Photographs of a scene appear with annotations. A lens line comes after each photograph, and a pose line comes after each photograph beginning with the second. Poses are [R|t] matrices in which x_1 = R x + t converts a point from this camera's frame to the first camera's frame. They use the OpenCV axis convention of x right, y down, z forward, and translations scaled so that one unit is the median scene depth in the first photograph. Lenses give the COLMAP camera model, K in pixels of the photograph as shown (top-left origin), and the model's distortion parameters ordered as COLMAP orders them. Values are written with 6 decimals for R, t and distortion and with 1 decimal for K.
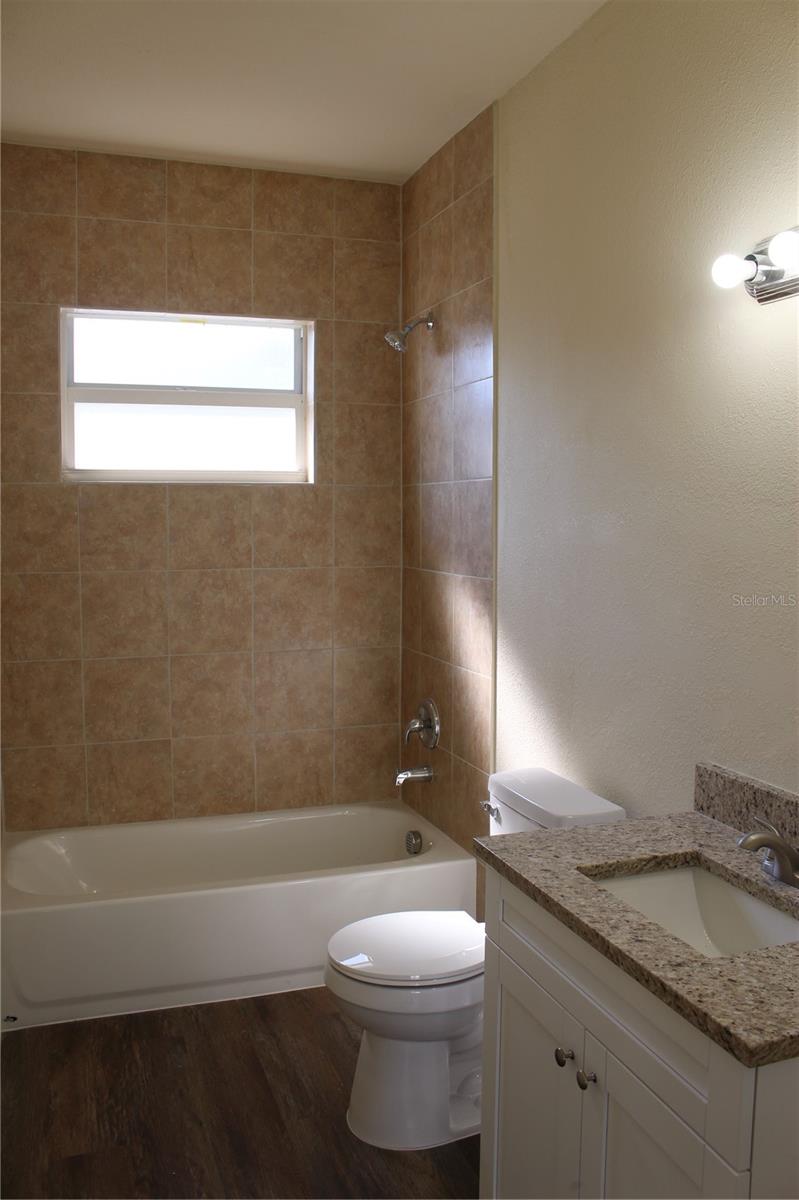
lens RADIAL K [[1003.9, 0, 400.1], [0, 1003.9, 597.8], [0, 0, 1]] dist [-0.144766, 0.046067]
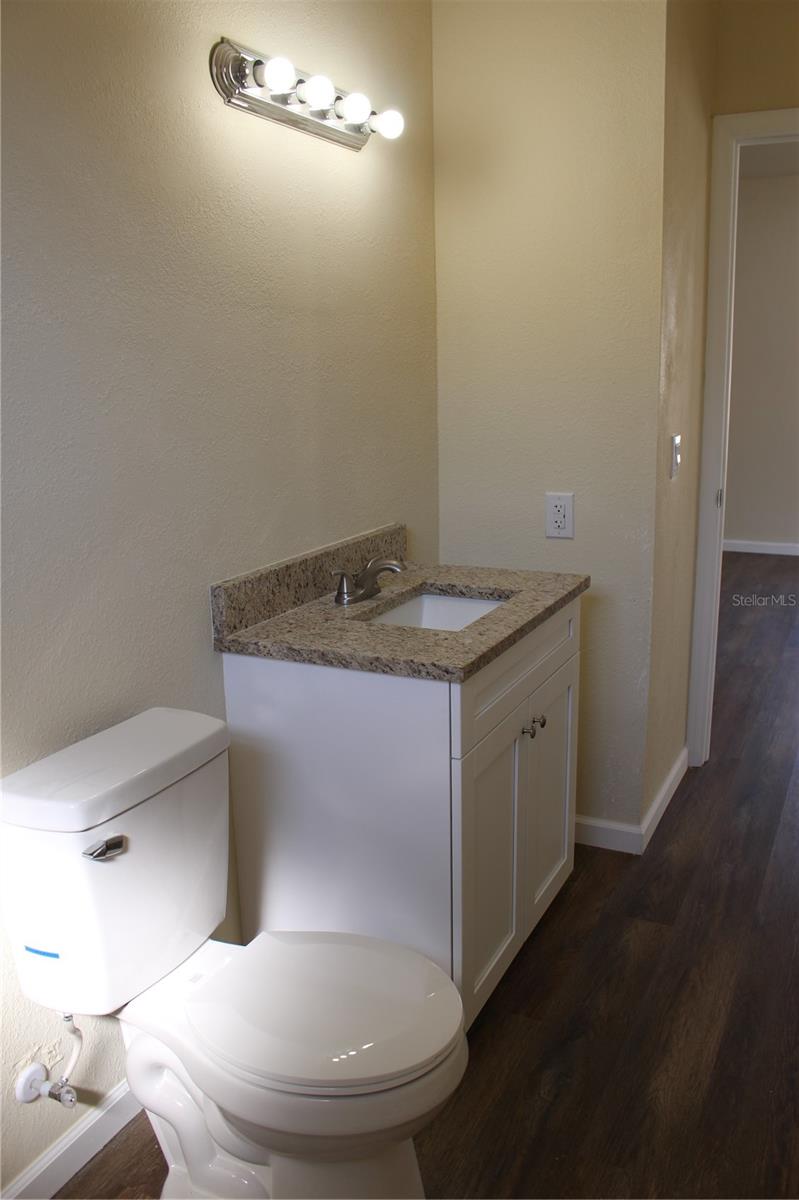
lens RADIAL K [[1003.9, 0, 401.6], [0, 1003.9, 602.4], [0, 0, 1]] dist [-0.144766, 0.046067]
pose [[-0.709718, -0.150980, 0.688117, -0.513777], [0.075523, 0.954831, 0.287393, -0.083716], [-0.700426, 0.255937, -0.666258, 1.651074]]
